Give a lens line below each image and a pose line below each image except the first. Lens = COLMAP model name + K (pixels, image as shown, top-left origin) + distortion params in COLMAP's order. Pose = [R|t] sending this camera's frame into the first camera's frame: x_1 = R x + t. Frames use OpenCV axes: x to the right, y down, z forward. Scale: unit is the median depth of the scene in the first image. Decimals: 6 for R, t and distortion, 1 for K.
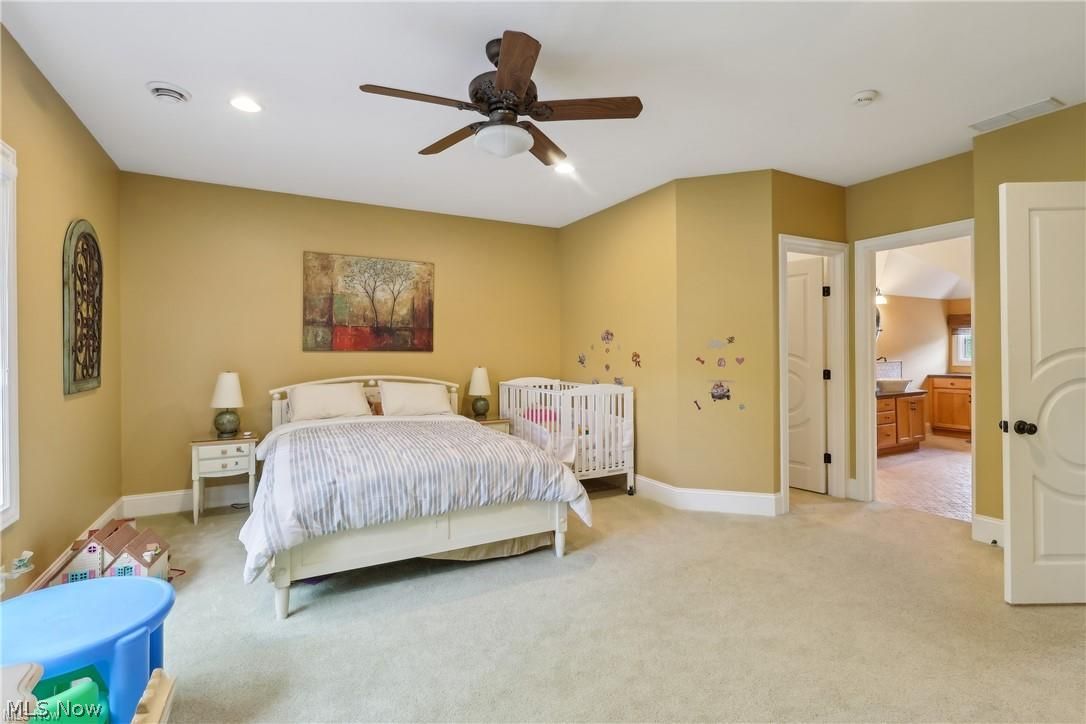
lens RADIAL K [[499.4, 0, 541.3], [0, 499.4, 359.7], [0, 0, 1]] dist [-0.002340, 0.000010]
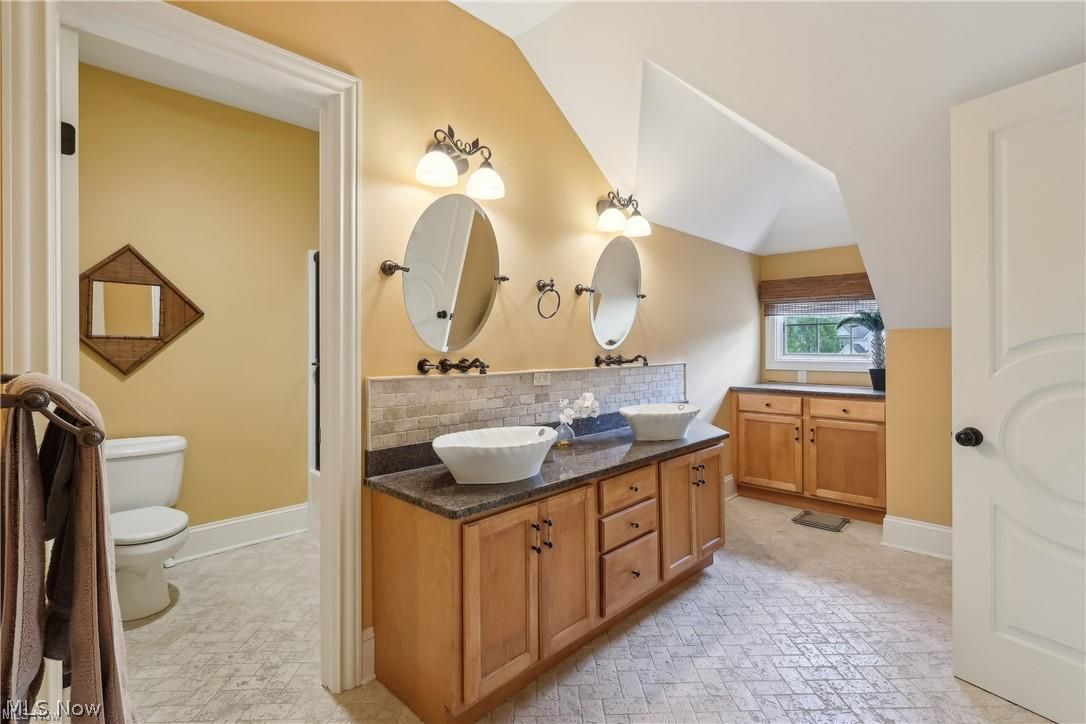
lens RADIAL K [[499.4, 0, 544.3], [0, 499.4, 355.9], [0, 0, 1]] dist [-0.002340, 0.000010]
pose [[0.953419, 0.000297, 0.301649, 0.425830], [-0.001553, 0.999991, 0.003923, -0.005603], [-0.301645, -0.004209, 0.953411, 0.551931]]
